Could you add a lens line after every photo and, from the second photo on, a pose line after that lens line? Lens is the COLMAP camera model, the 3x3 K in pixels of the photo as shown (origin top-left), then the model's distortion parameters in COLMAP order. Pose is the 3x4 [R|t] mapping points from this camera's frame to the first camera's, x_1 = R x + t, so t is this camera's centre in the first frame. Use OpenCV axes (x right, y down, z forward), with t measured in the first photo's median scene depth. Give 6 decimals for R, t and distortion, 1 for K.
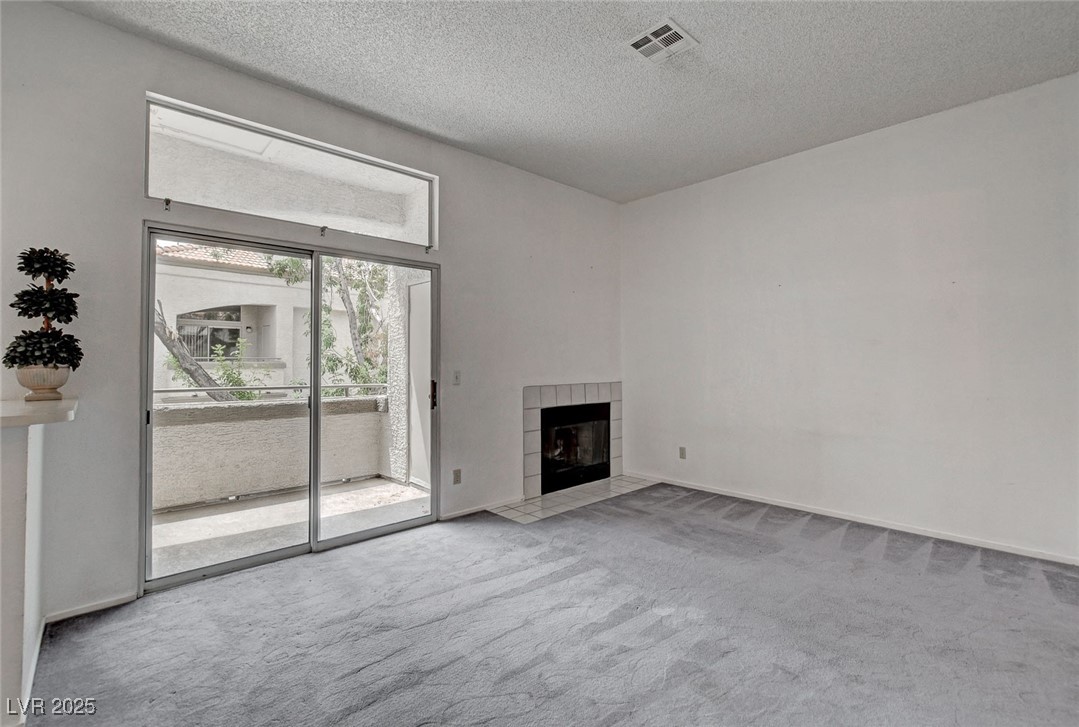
lens RADIAL K [[484.9, 0, 557.3], [0, 484.9, 358.0], [0, 0, 1]] dist [-0.013893, 0.000079]
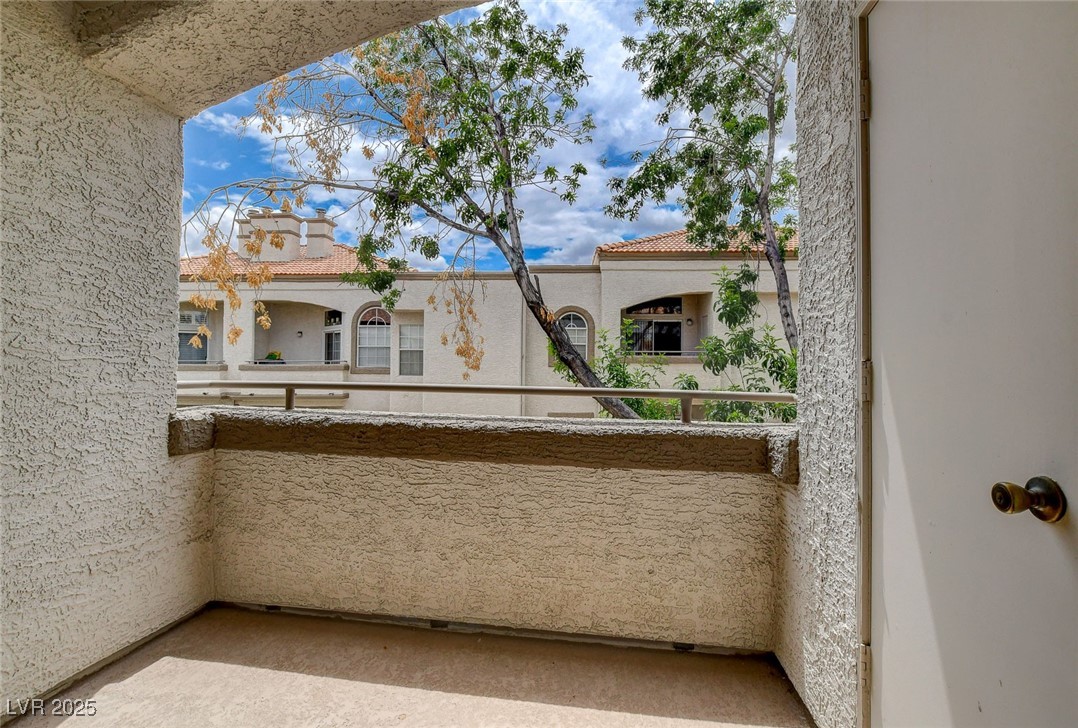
lens RADIAL K [[481.6, 0, 548.7], [0, 481.6, 346.9], [0, 0, 1]] dist [0.002654, 0.000909]
pose [[0.606359, -0.016162, -0.795026, -0.329243], [-0.000500, 0.999785, -0.020706, 0.047571], [0.795191, 0.012953, 0.606221, 1.136848]]
